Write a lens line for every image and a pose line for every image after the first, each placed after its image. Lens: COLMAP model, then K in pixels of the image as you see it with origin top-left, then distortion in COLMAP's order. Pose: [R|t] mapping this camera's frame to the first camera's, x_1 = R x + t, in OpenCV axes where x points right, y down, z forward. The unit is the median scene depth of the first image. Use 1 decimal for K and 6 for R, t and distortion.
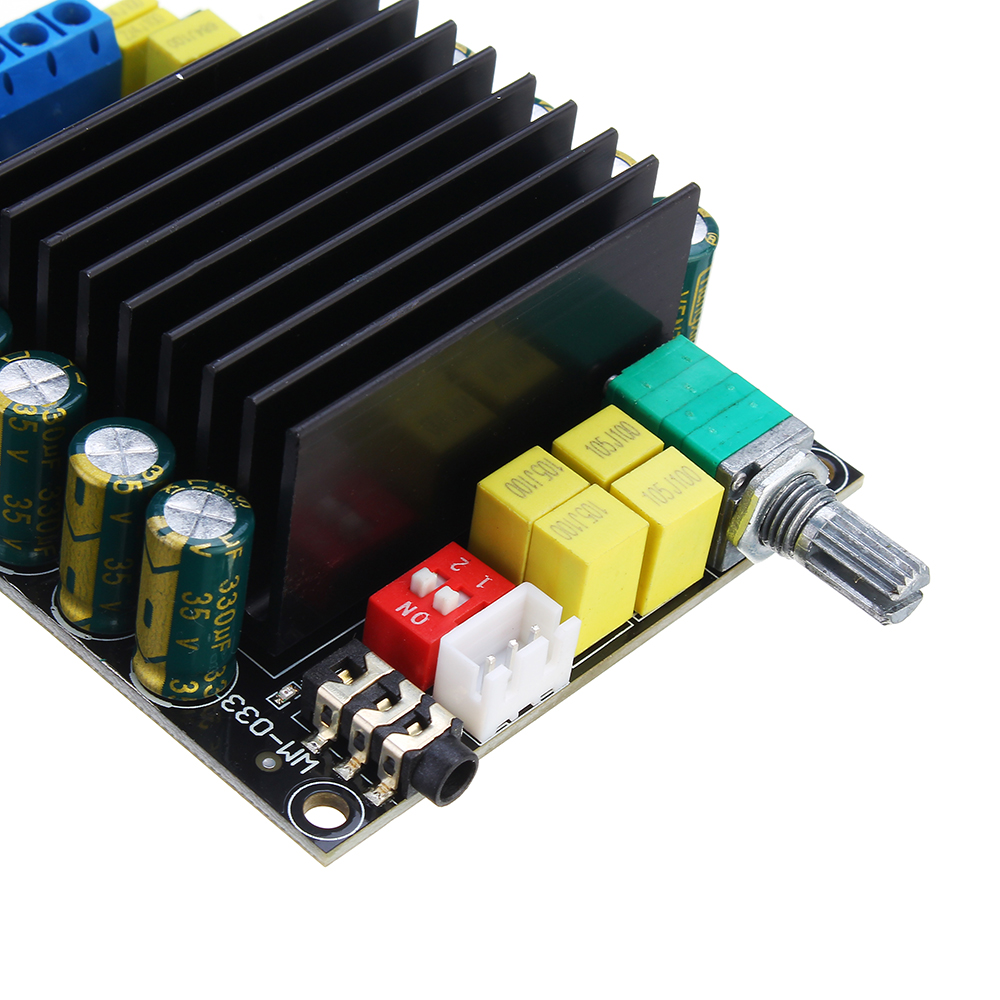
lens RADIAL K [[3518.3, 0, 500.0], [0, 3518.3, 500.0], [0, 0, 1]] dist [-0.093378, 1.963111]
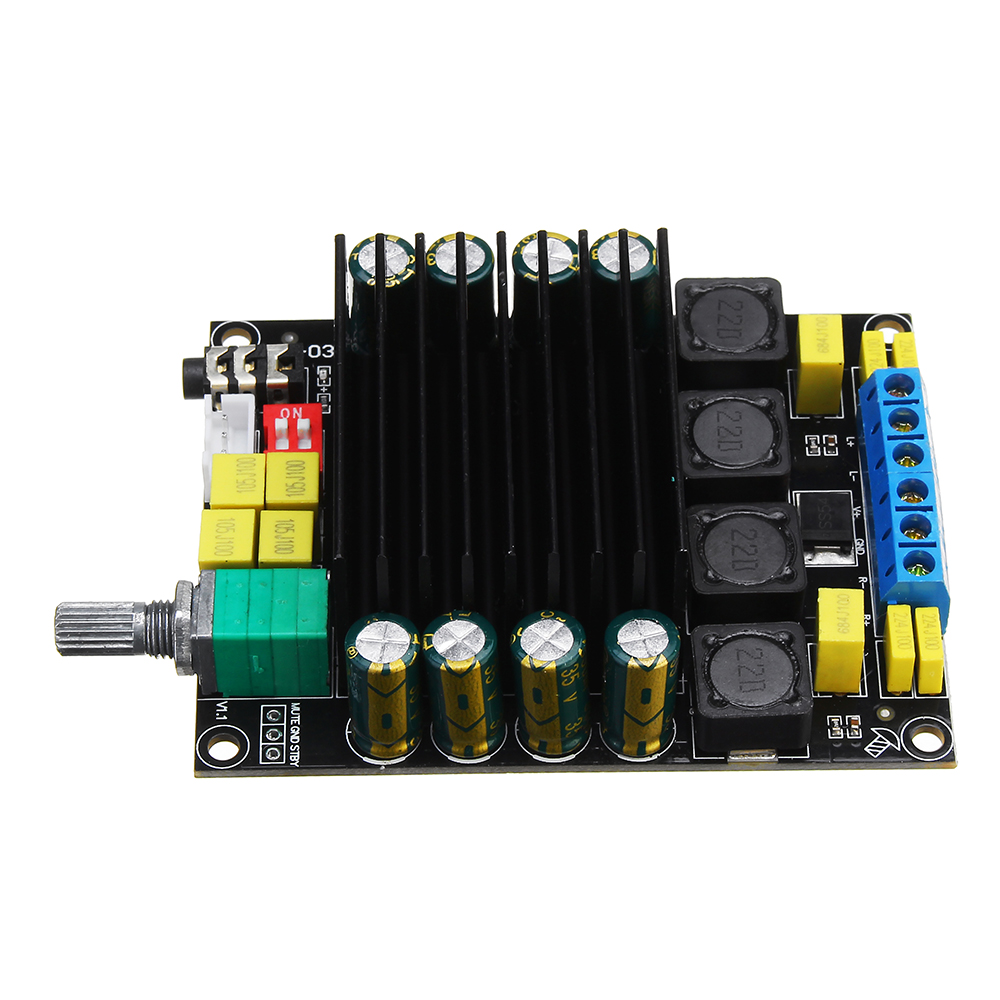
lens RADIAL K [[4229.7, 0, 500.0], [0, 4229.7, 500.0], [0, 0, 1]] dist [0.014284, 1.283640]
pose [[-0.708033, 0.482884, -0.515279, 0.830927], [-0.546891, 0.086682, 0.832704, -1.464962], [0.446765, 0.871384, 0.202711, 0.702243]]
